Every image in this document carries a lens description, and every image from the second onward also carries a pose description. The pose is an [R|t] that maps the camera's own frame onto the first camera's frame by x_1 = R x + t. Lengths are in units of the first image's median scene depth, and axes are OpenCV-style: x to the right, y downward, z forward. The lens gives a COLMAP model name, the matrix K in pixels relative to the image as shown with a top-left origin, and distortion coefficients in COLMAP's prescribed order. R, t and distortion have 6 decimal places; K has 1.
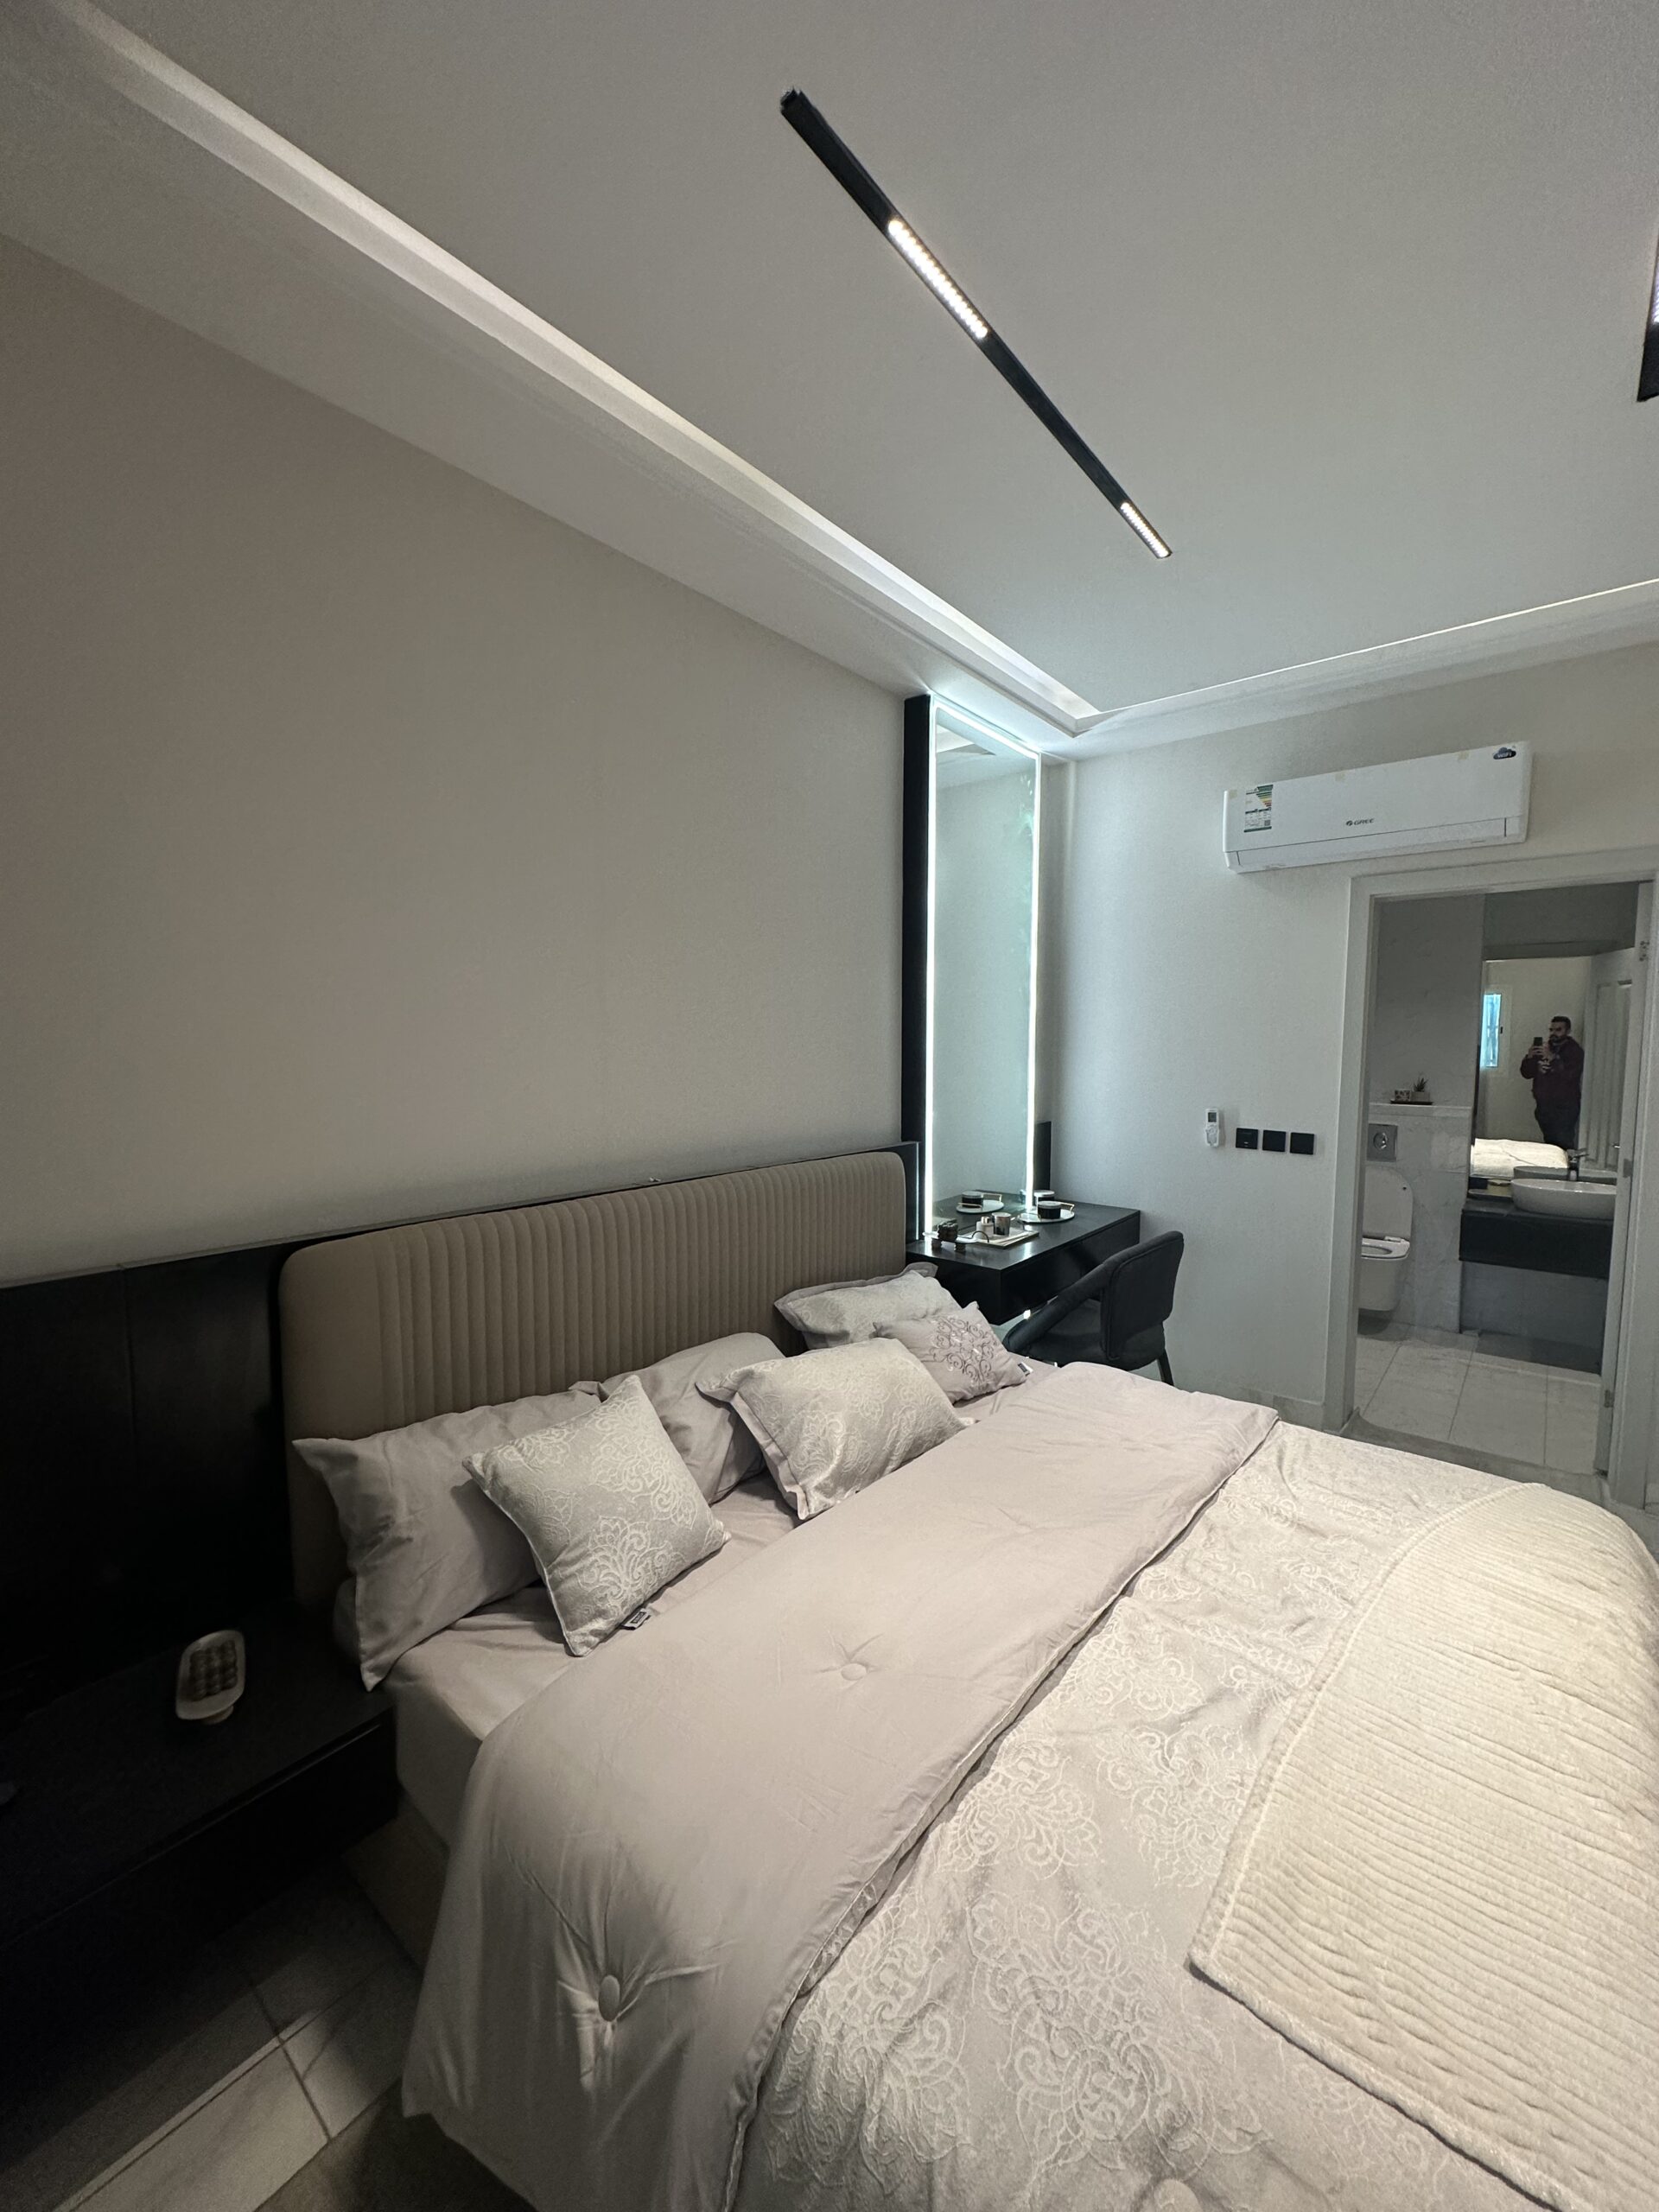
lens RADIAL K [[878.9, 0, 829.5], [0, 878.9, 1106.0], [0, 0, 1]] dist [-0.001353, -0.000353]
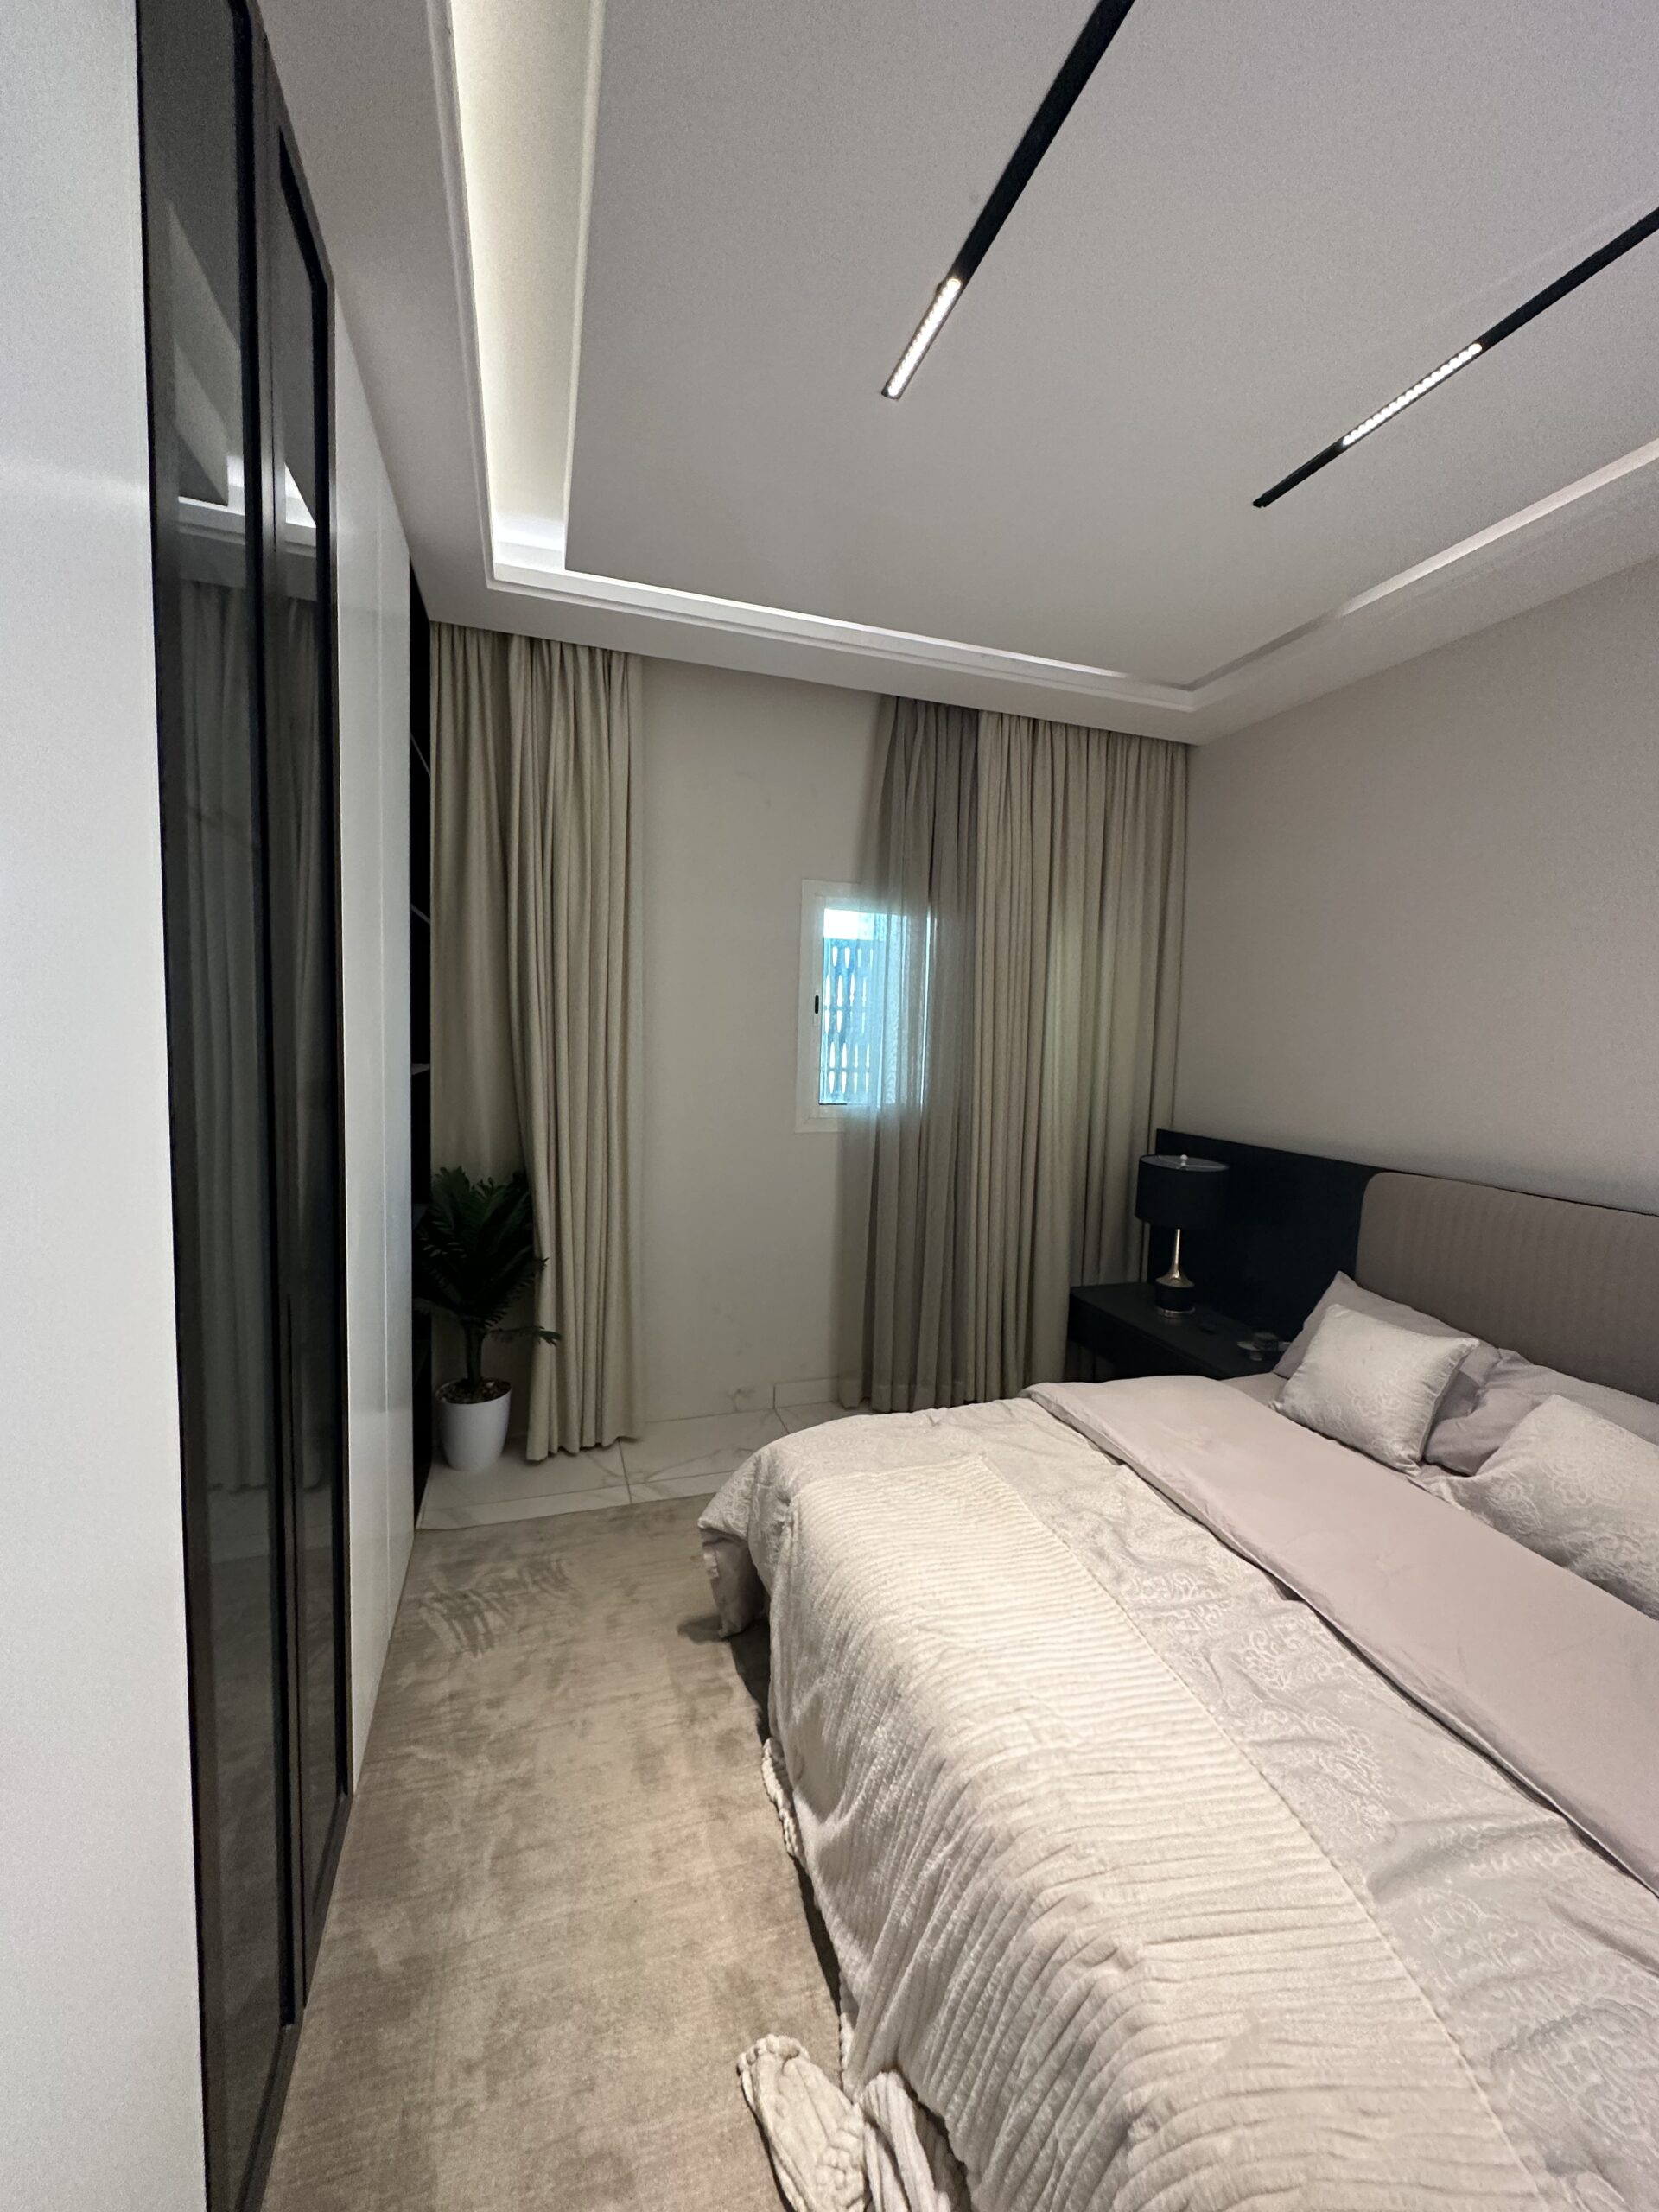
lens RADIAL K [[878.9, 0, 829.5], [0, 878.9, 1106.0], [0, 0, 1]] dist [-0.001353, -0.000353]
pose [[-0.548587, 0.044025, -0.834934, 1.450528], [-0.090919, 0.989550, 0.111916, -0.065540], [0.831136, 0.137307, -0.538851, 1.038749]]
